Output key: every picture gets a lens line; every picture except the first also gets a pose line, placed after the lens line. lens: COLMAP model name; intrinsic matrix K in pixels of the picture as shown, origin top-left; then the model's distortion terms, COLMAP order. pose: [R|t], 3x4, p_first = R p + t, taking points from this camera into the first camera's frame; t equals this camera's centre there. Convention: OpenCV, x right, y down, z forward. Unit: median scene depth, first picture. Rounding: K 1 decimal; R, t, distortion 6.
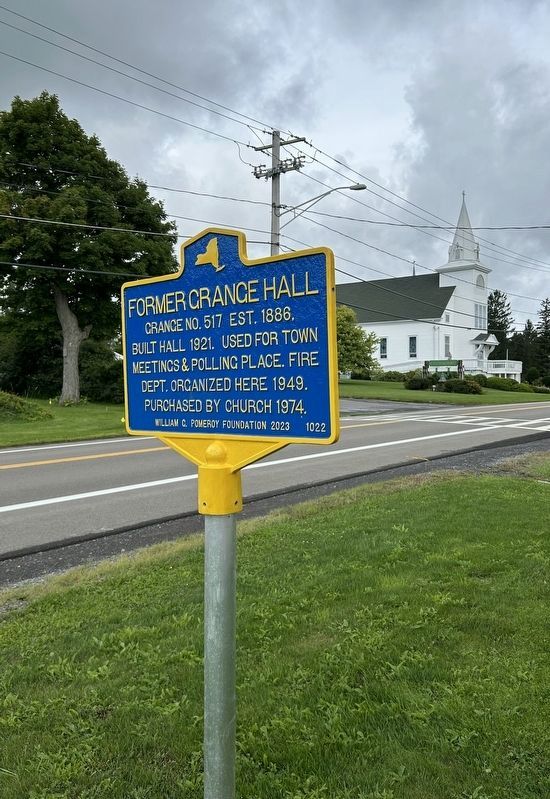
lens RADIAL K [[693.3, 0, 275.0], [0, 693.3, 399.5], [0, 0, 1]] dist [0.010694, 0.001088]
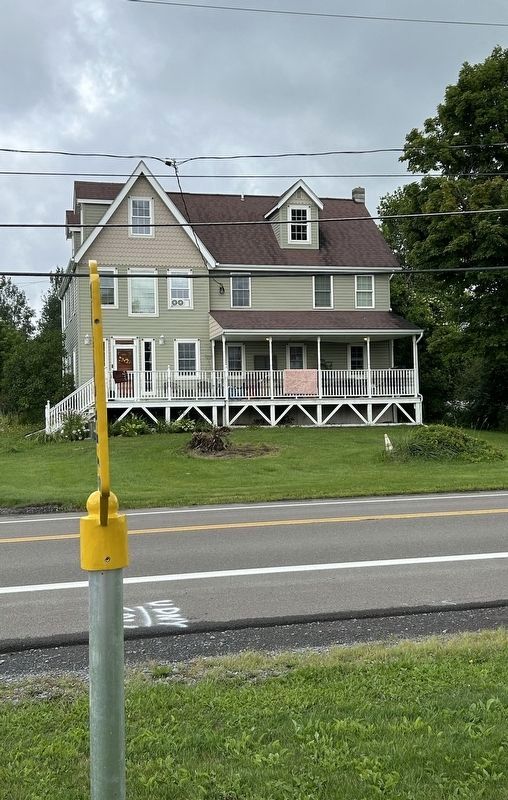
lens RADIAL K [[914.5, 0, 254.0], [0, 914.5, 400.0], [0, 0, 1]] dist [0.020032, 0.028139]
pose [[0.757824, -0.023825, -0.652024, 0.158913], [0.001512, 0.999395, -0.034760, -0.004091], [0.652458, 0.025356, 0.757401, 0.037533]]
